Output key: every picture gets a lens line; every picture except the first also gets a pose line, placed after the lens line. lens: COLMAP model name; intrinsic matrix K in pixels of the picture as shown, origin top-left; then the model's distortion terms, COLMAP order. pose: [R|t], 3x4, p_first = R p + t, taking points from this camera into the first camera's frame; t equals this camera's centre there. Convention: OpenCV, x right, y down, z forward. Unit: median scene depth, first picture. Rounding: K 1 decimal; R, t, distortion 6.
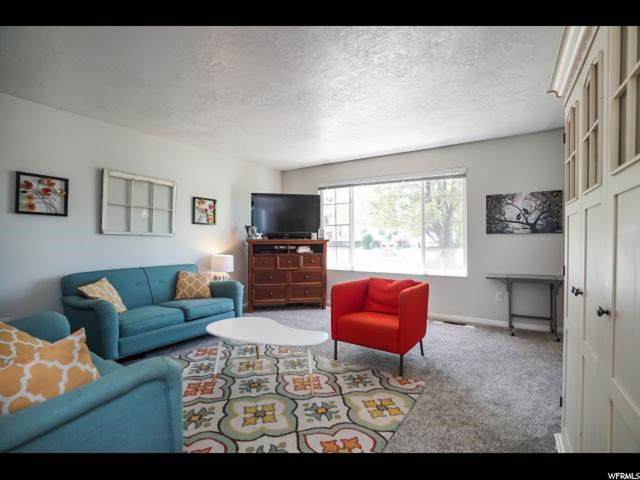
lens RADIAL K [[305.6, 0, 322.4], [0, 305.6, 240.4], [0, 0, 1]] dist [-0.044925, 0.009729]
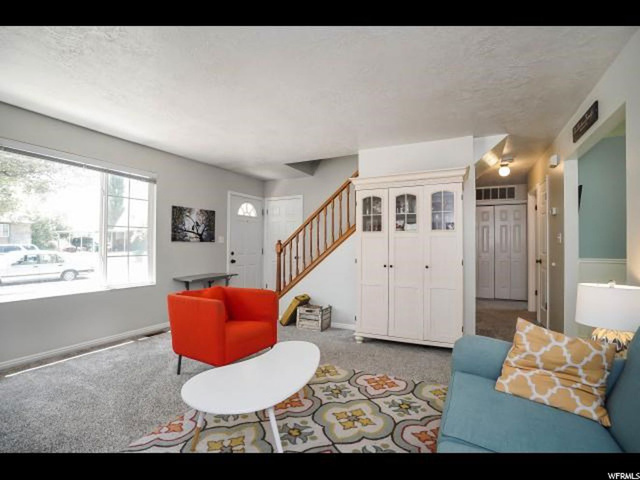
lens RADIAL K [[305.6, 0, 323.7], [0, 305.6, 243.2], [0, 0, 1]] dist [-0.044925, 0.009729]
pose [[-0.109425, 0.009645, 0.993948, -0.629176], [-0.000465, 0.999952, -0.009755, -0.005556], [-0.993995, -0.001529, -0.109416, 0.623885]]
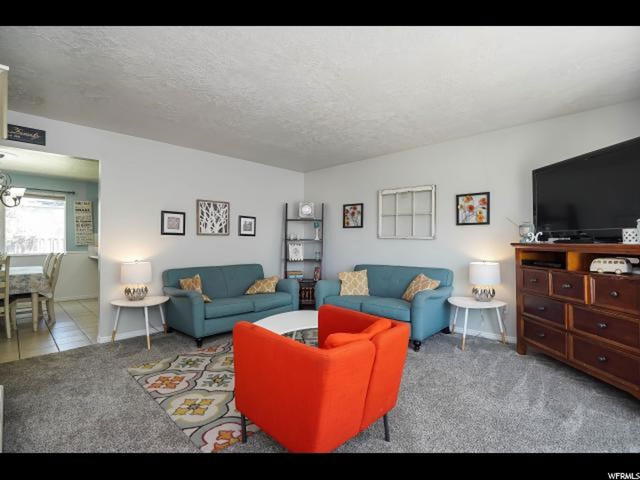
lens RADIAL K [[305.6, 0, 319.8], [0, 305.6, 242.9], [0, 0, 1]] dist [-0.044925, 0.009729]
pose [[-0.195649, 0.010380, -0.980619, 0.609039], [0.002728, 0.999946, 0.010040, -0.013476], [0.980670, -0.000711, -0.195667, 0.880988]]
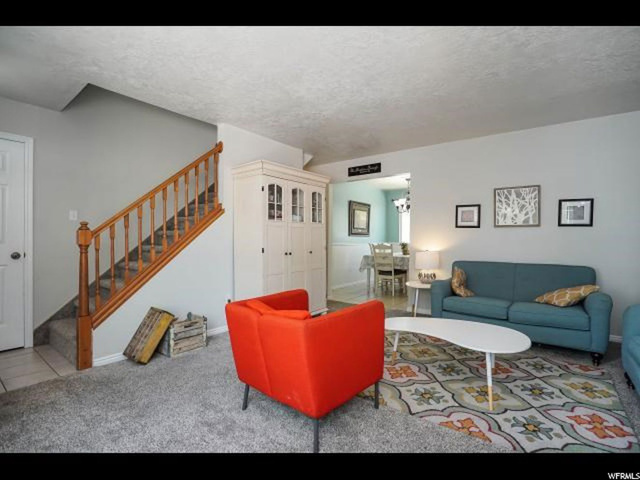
lens RADIAL K [[305.6, 0, 320.5], [0, 305.6, 239.8], [0, 0, 1]] dist [-0.044925, 0.009729]
pose [[-0.995734, -0.001541, 0.092260, 0.082547], [-0.000931, 0.999977, 0.006654, 0.004743], [-0.092268, 0.006540, -0.995713, 1.303392]]
